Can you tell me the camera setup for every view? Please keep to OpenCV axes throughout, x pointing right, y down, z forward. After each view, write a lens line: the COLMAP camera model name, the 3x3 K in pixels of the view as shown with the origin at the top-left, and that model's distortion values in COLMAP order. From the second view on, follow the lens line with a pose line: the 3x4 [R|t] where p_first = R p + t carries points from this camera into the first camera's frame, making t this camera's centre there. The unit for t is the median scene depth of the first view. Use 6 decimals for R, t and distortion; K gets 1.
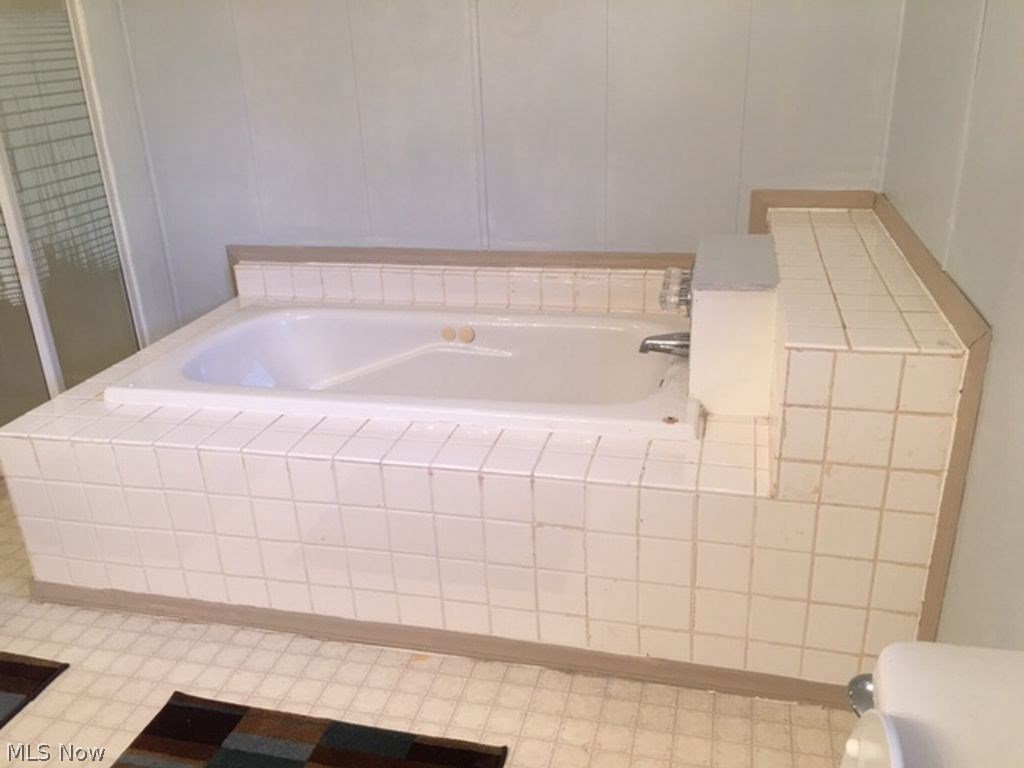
lens RADIAL K [[879.3, 0, 486.6], [0, 879.3, 368.9], [0, 0, 1]] dist [0.065100, -0.096654]
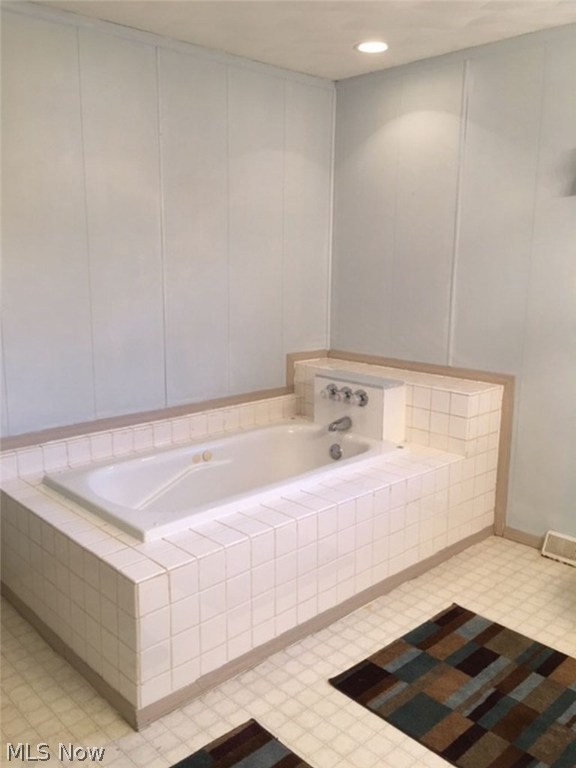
lens RADIAL K [[659.5, 0, 288.6], [0, 659.5, 386.7], [0, 0, 1]] dist [0.065100, -0.096654]
pose [[0.529467, -0.118186, 0.840058, -1.190749], [0.280908, 0.958808, -0.042157, -0.086451], [-0.800472, 0.258300, 0.540857, 0.277637]]
